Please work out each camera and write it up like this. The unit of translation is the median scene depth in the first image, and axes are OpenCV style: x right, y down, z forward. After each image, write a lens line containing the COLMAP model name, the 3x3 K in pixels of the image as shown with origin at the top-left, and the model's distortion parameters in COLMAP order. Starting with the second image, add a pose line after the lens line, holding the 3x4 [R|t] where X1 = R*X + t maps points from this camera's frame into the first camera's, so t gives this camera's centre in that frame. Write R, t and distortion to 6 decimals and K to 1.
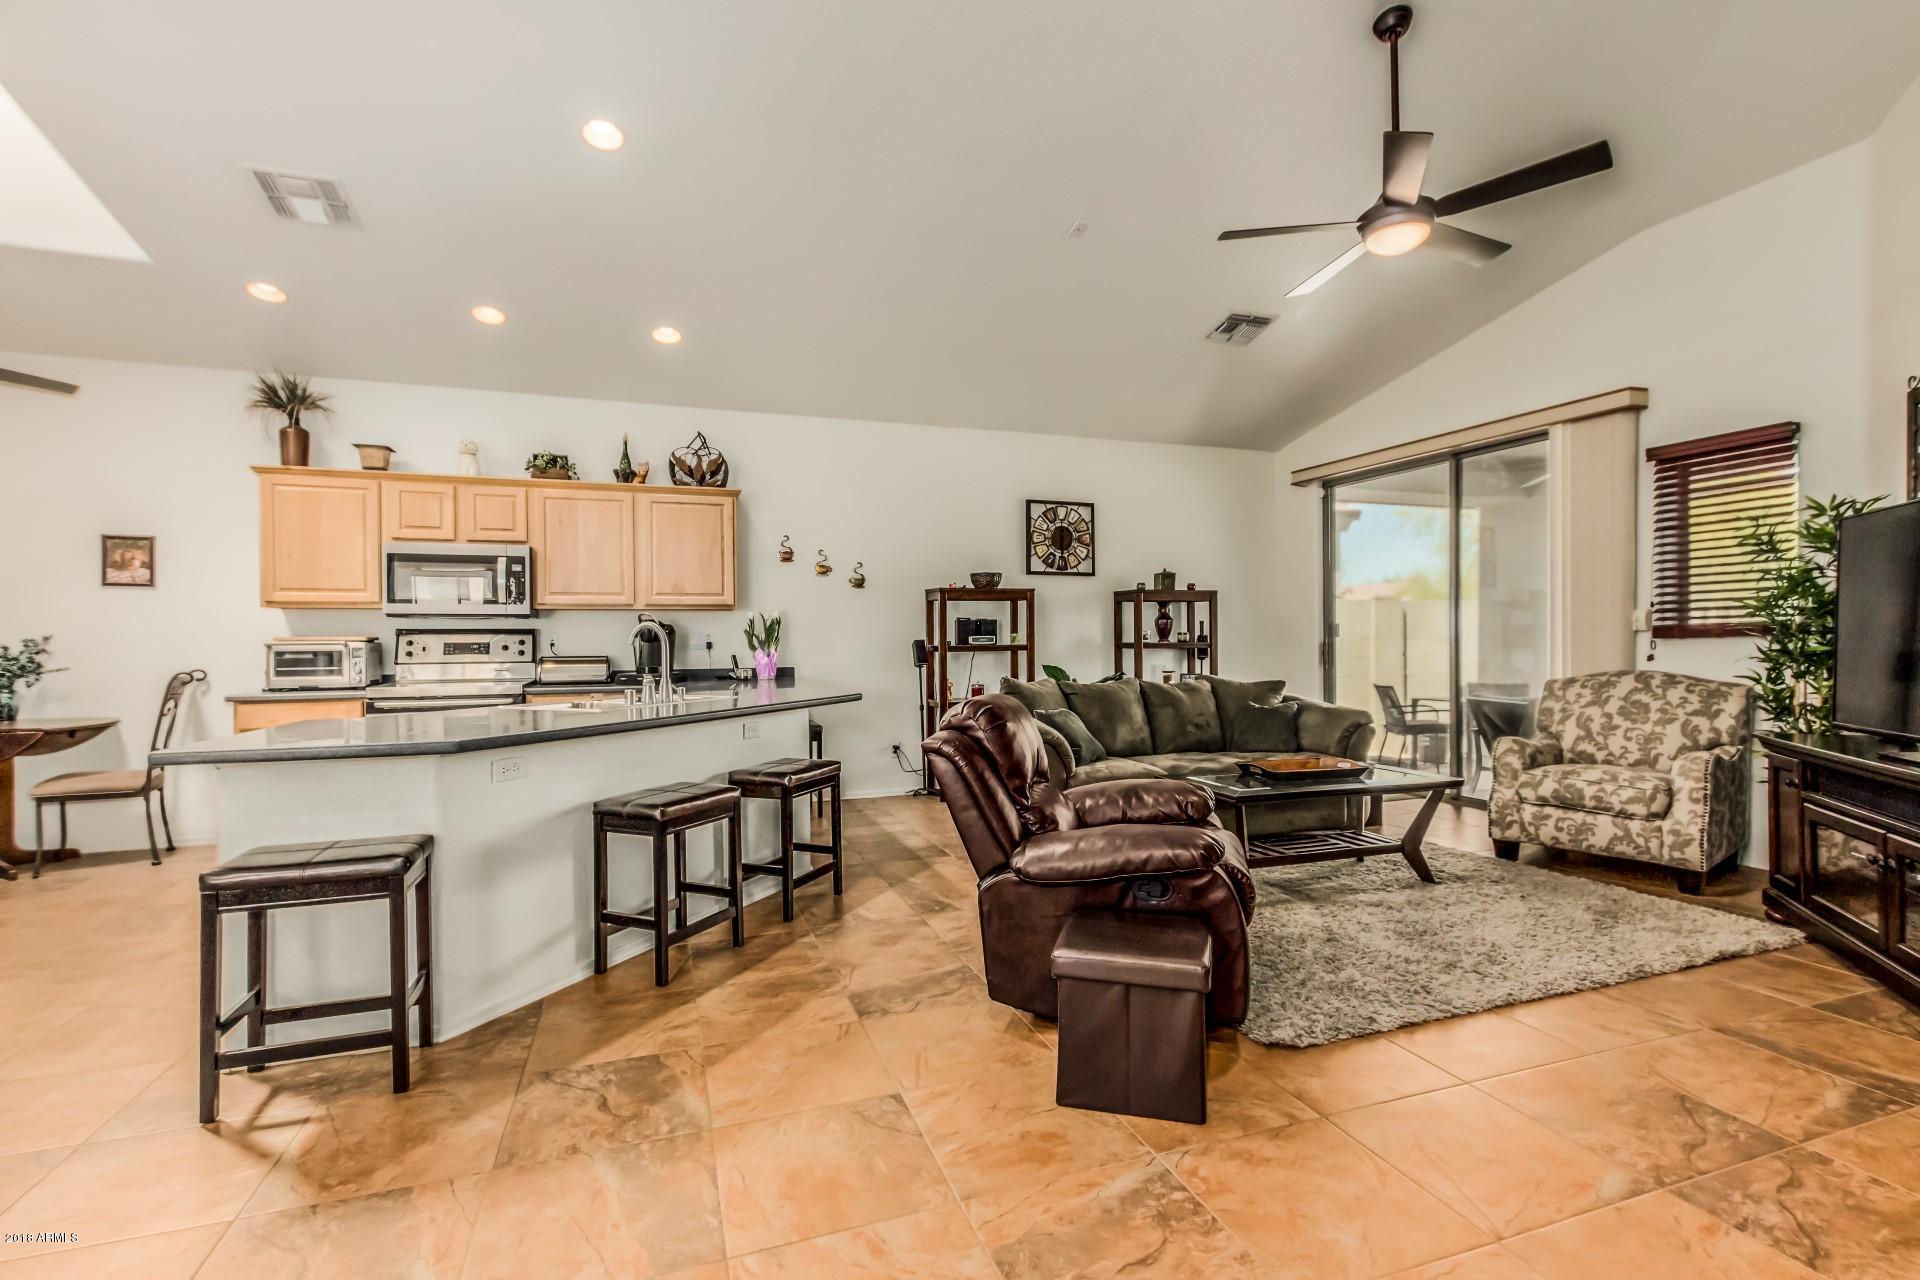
lens RADIAL K [[868.8, 0, 966.0], [0, 868.8, 642.9], [0, 0, 1]] dist [0.002390, -0.000749]
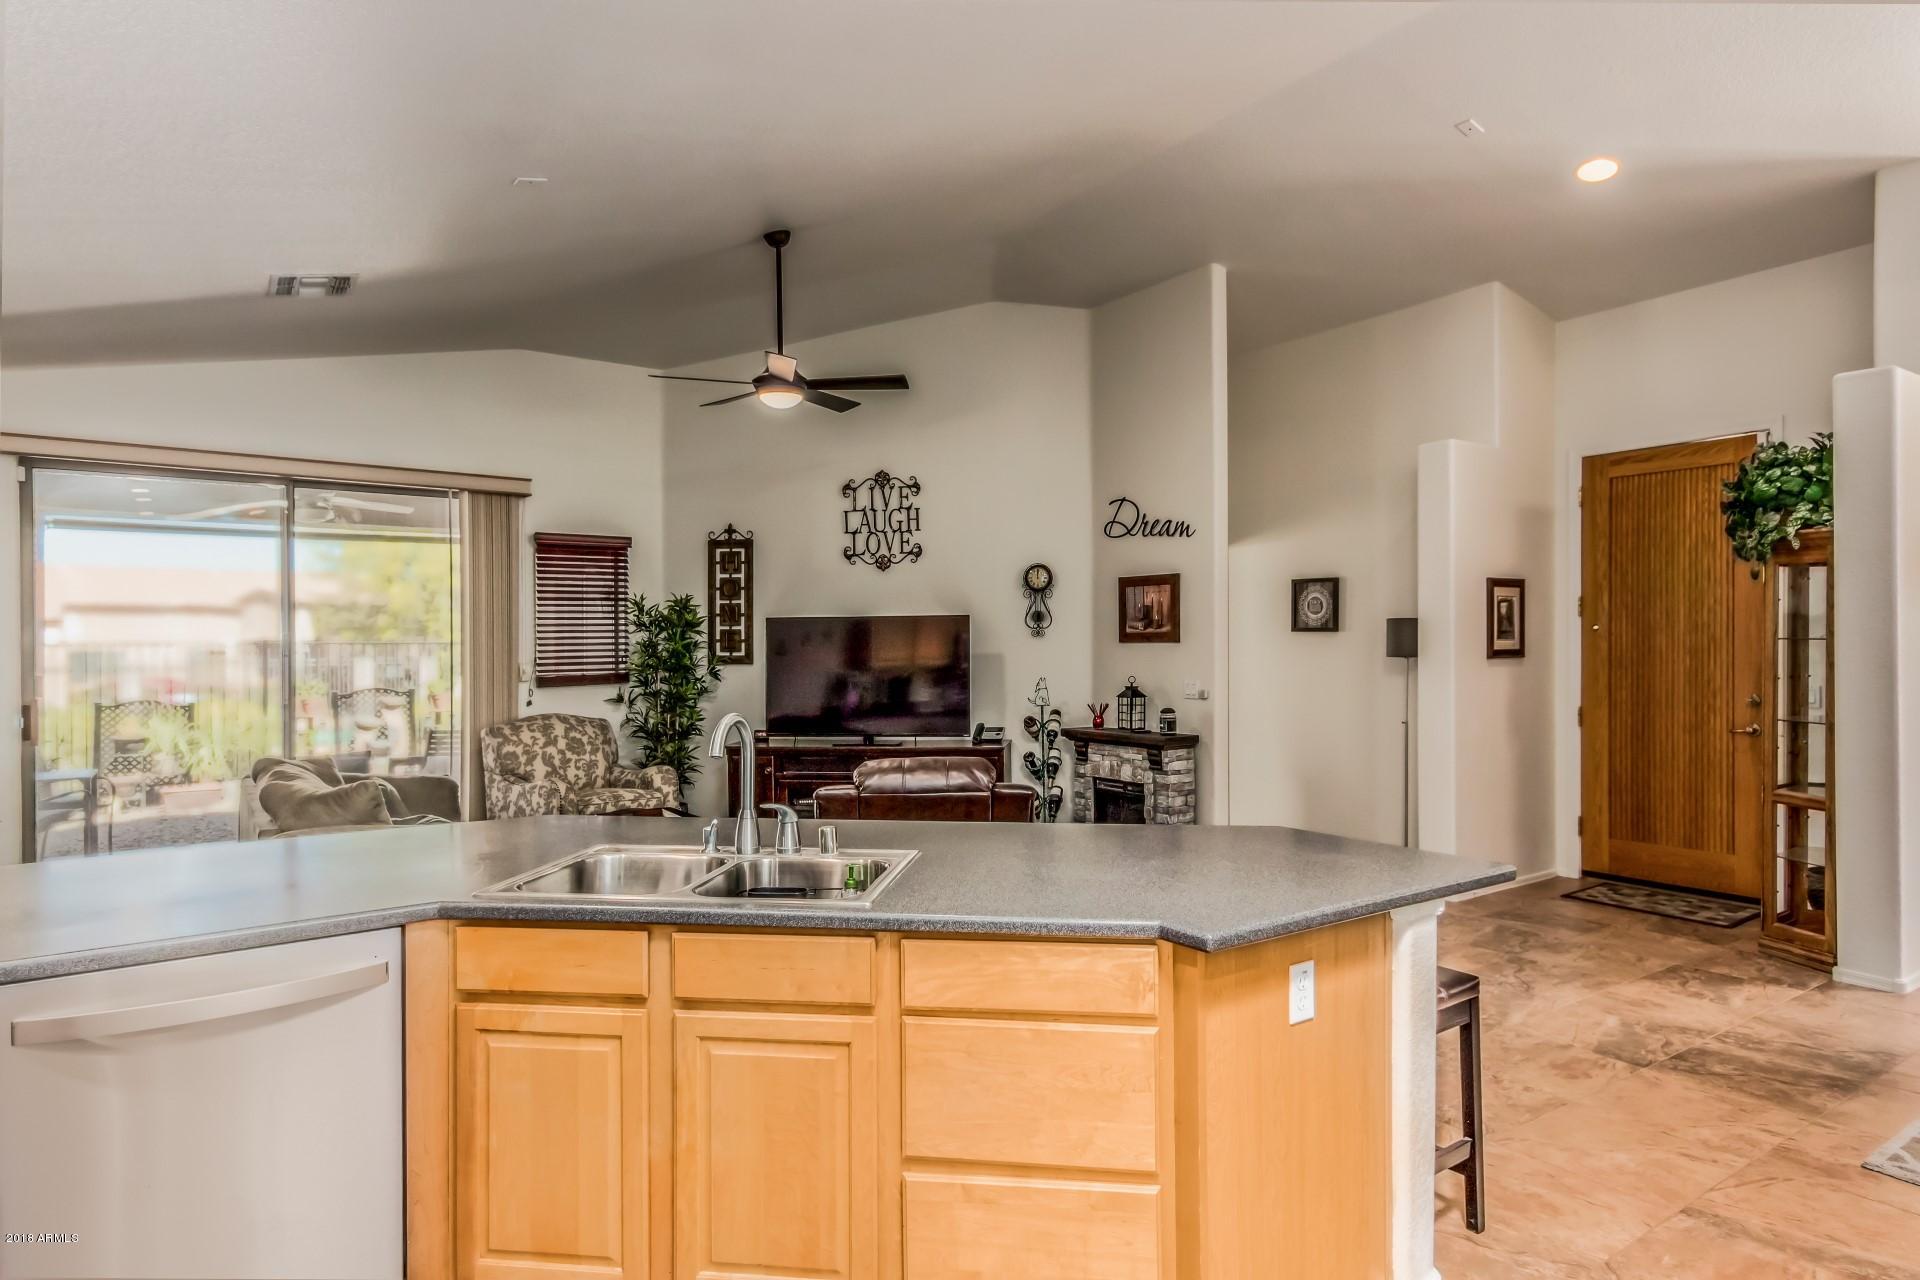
lens RADIAL K [[1100.7, 0, 965.9], [0, 1100.7, 651.2], [0, 0, 1]] dist [0.001677, 0.001288]
pose [[-0.262403, 0.001034, 0.964958, -0.772285], [0.013147, 0.999910, 0.002504, -0.046456], [-0.964869, 0.013343, -0.262394, 0.732147]]
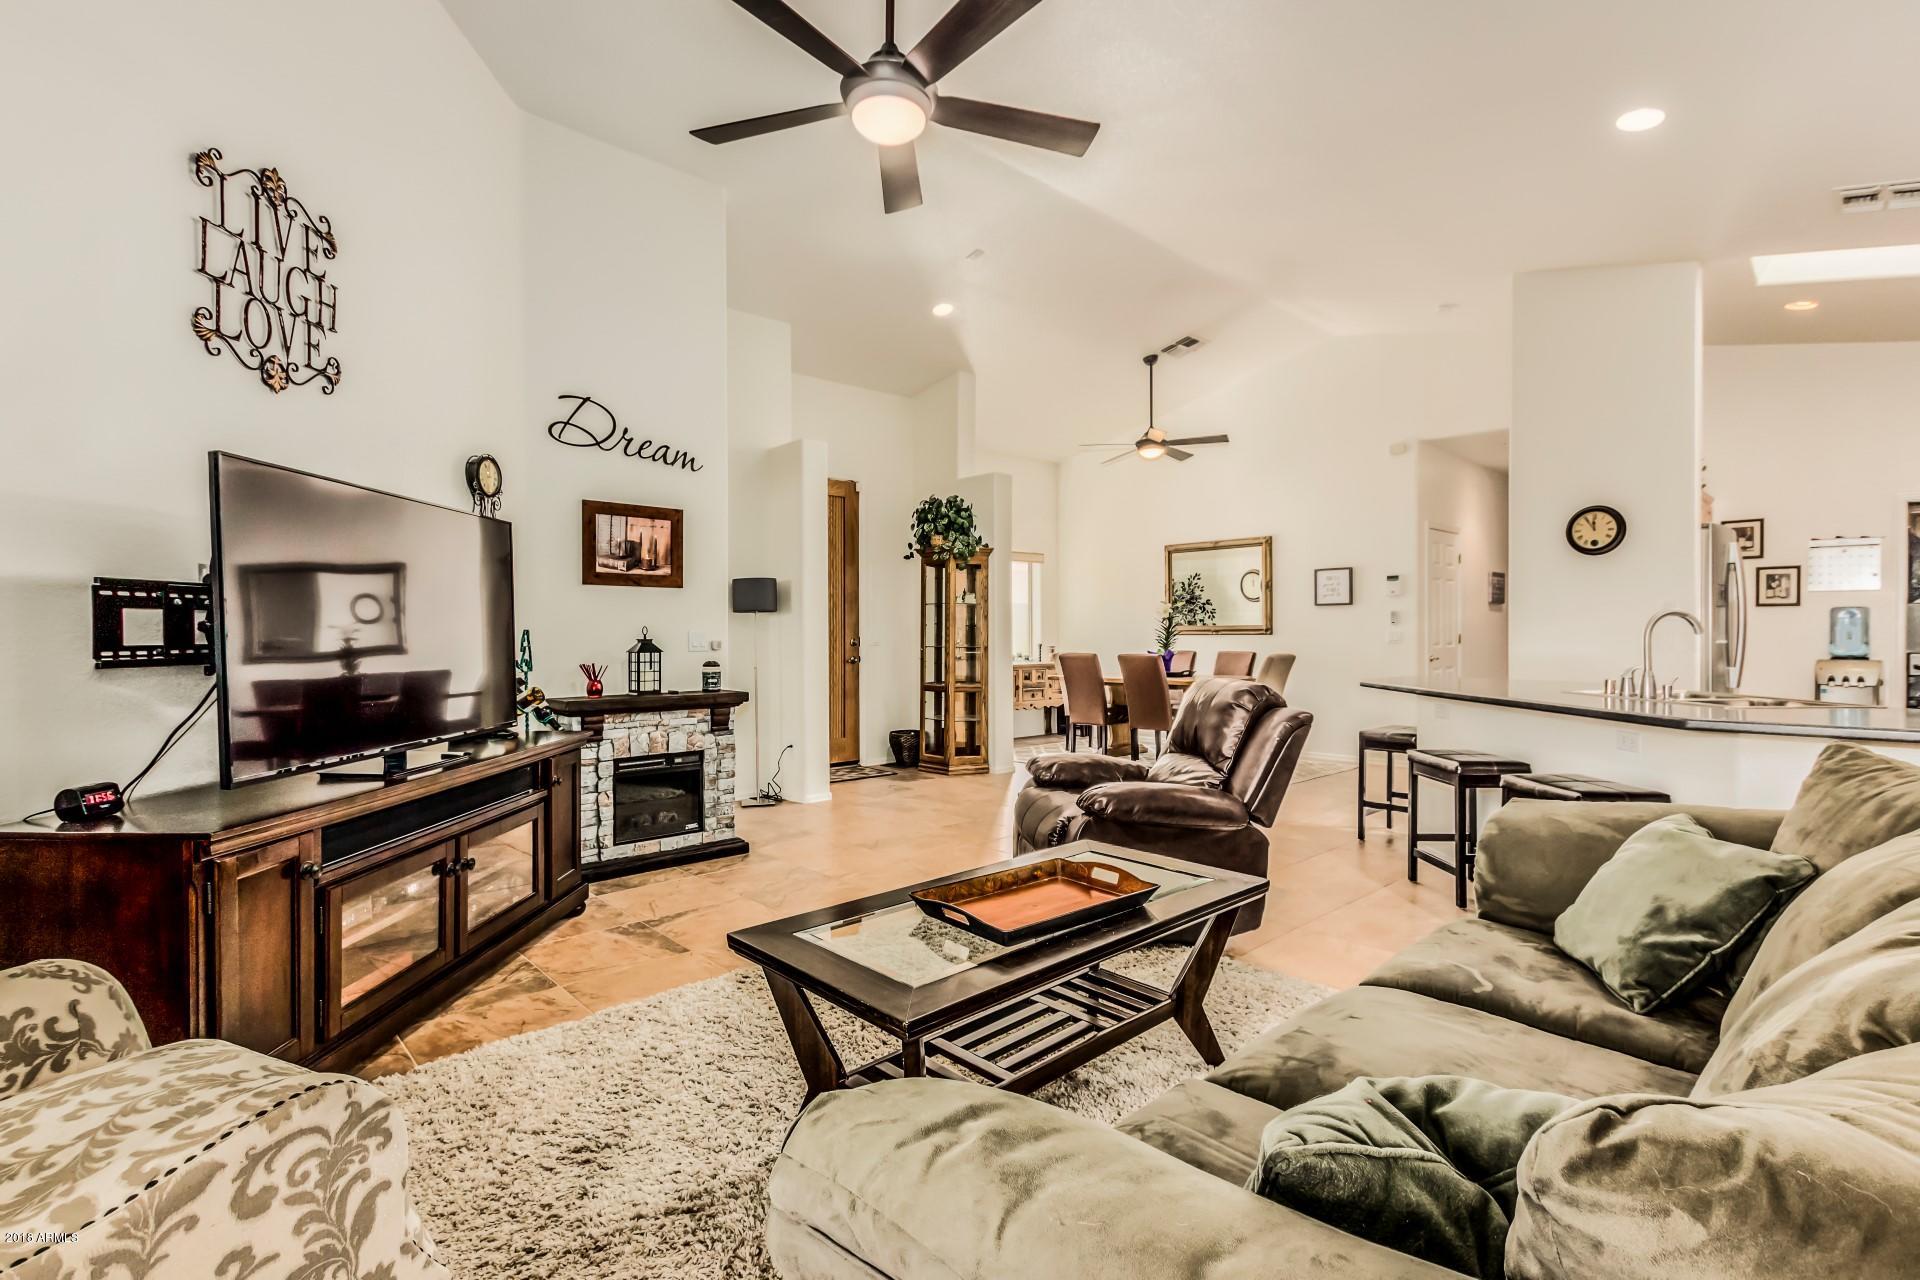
lens RADIAL K [[880.9, 0, 964.3], [0, 880.9, 643.3], [0, 0, 1]] dist [0.004531, -0.000659]
pose [[-0.916591, 0.015631, -0.399520, 0.473491], [0.009507, 0.999805, 0.017305, -0.007226], [0.399712, 0.012063, -0.916561, 1.095606]]
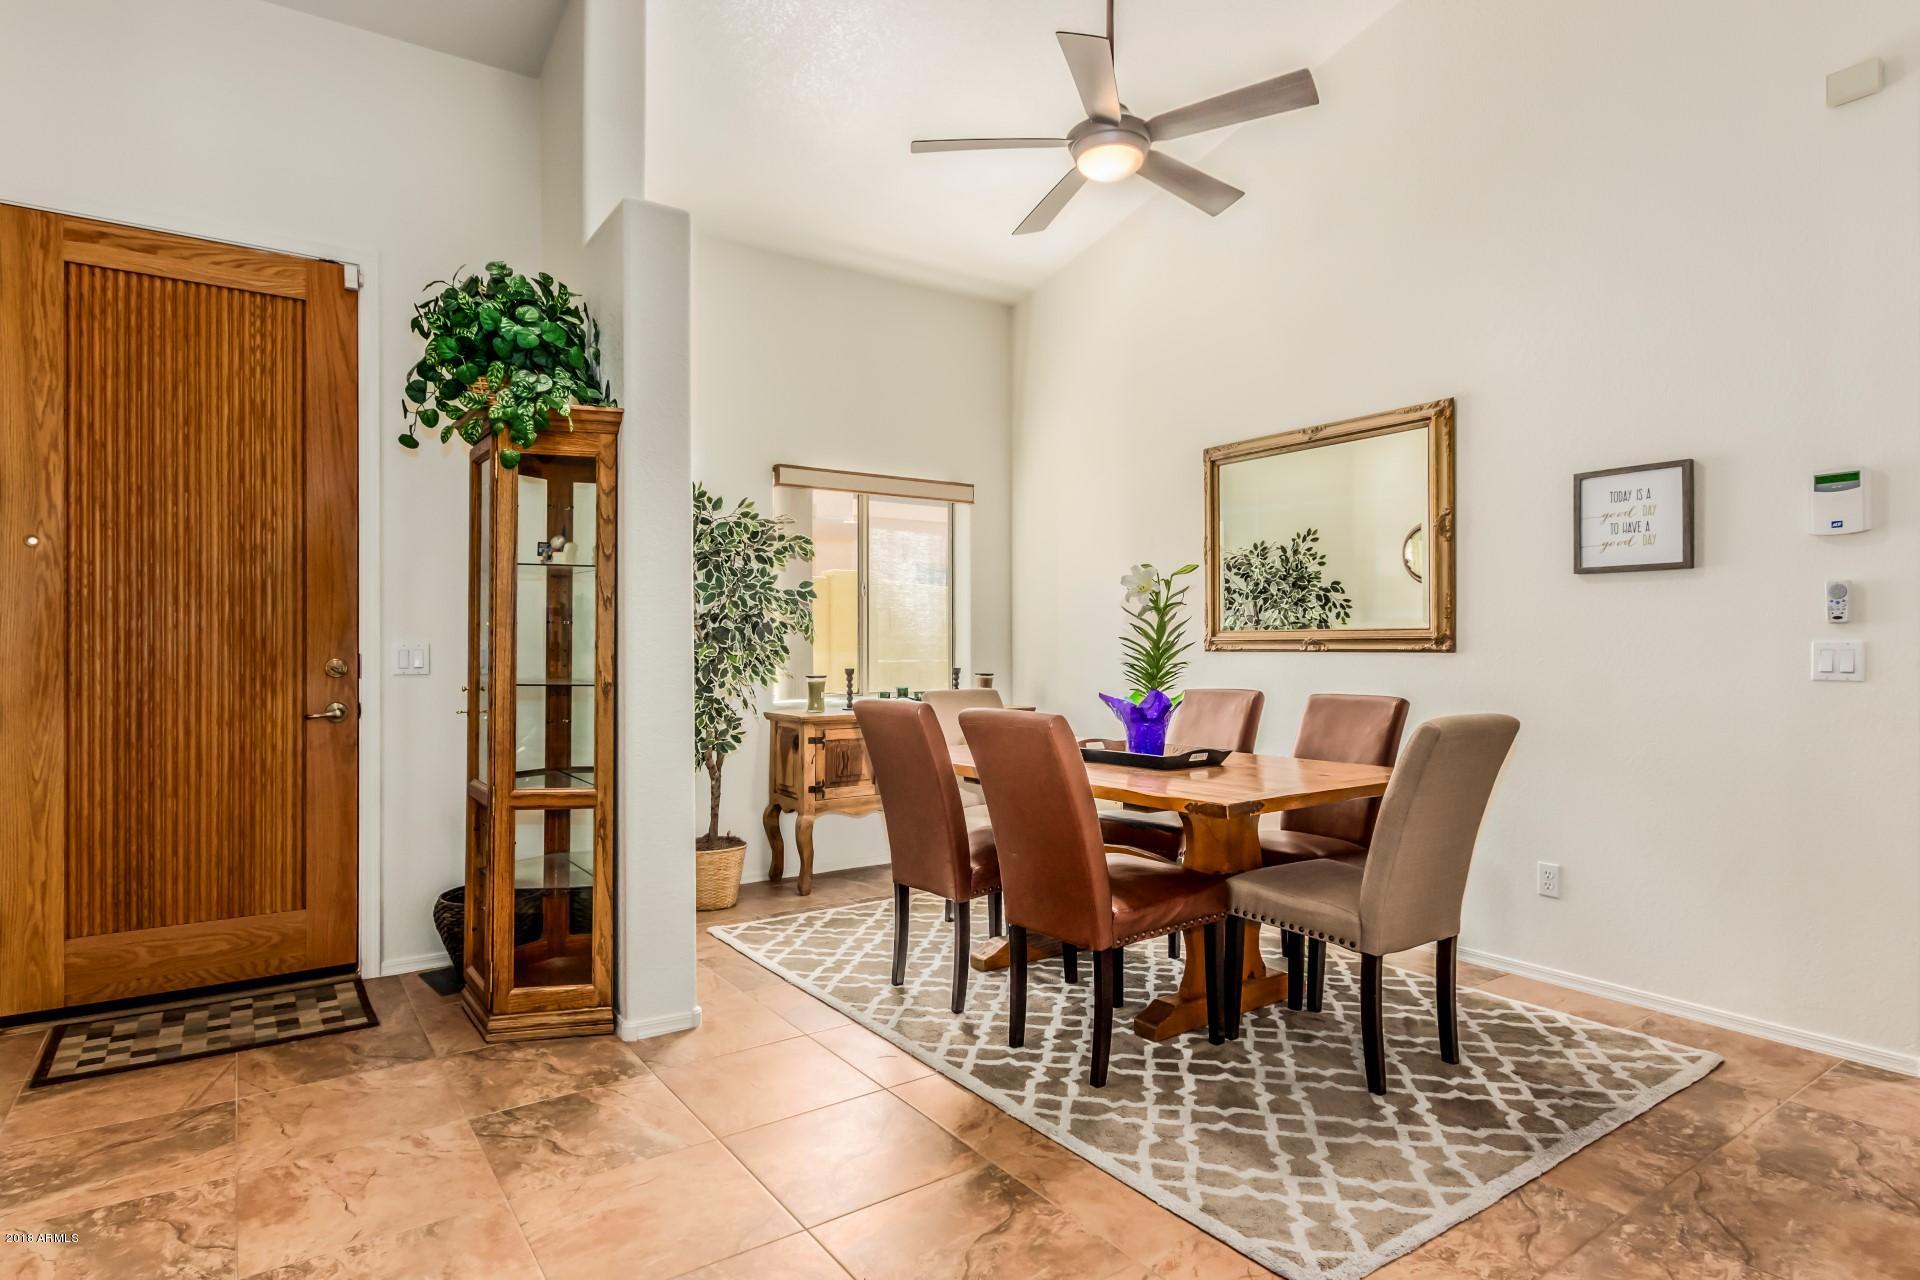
lens RADIAL K [[1015.0, 0, 960.0], [0, 1015.0, 640.0], [0, 0, 1]] dist [-0.001313, -0.000175]
pose [[-0.962142, 0.006972, -0.272458, -0.143537], [0.006925, 0.999975, 0.001133, -0.001315], [0.272459, -0.000797, -0.962167, 0.449015]]
